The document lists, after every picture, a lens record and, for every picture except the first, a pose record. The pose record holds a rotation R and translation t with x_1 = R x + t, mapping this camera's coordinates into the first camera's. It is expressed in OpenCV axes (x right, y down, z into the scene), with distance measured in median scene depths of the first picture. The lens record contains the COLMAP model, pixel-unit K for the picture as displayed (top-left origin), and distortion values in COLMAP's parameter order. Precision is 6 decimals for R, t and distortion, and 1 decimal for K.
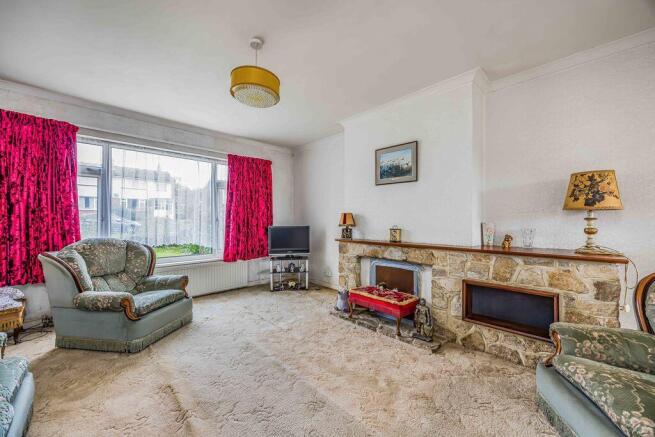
lens RADIAL K [[254.8, 0, 326.6], [0, 254.8, 220.9], [0, 0, 1]] dist [-0.002577, -0.000622]
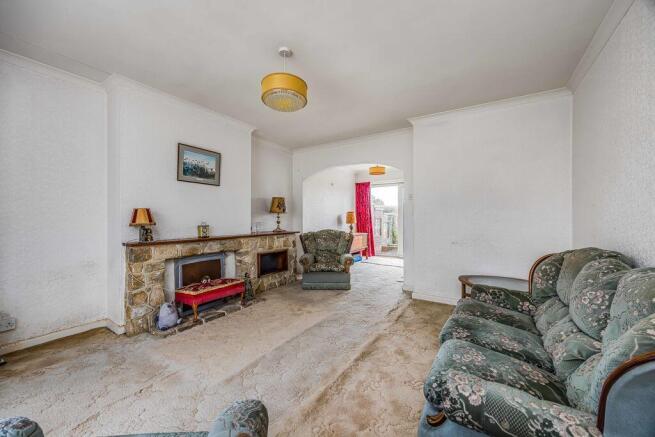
lens RADIAL K [[254.8, 0, 326.6], [0, 254.8, 217.3], [0, 0, 1]] dist [-0.002577, -0.000622]
pose [[-0.232965, -0.005770, 0.972468, -0.969618], [-0.003655, 0.999981, 0.005057, -0.012312], [-0.972478, -0.002376, -0.232982, 0.784022]]
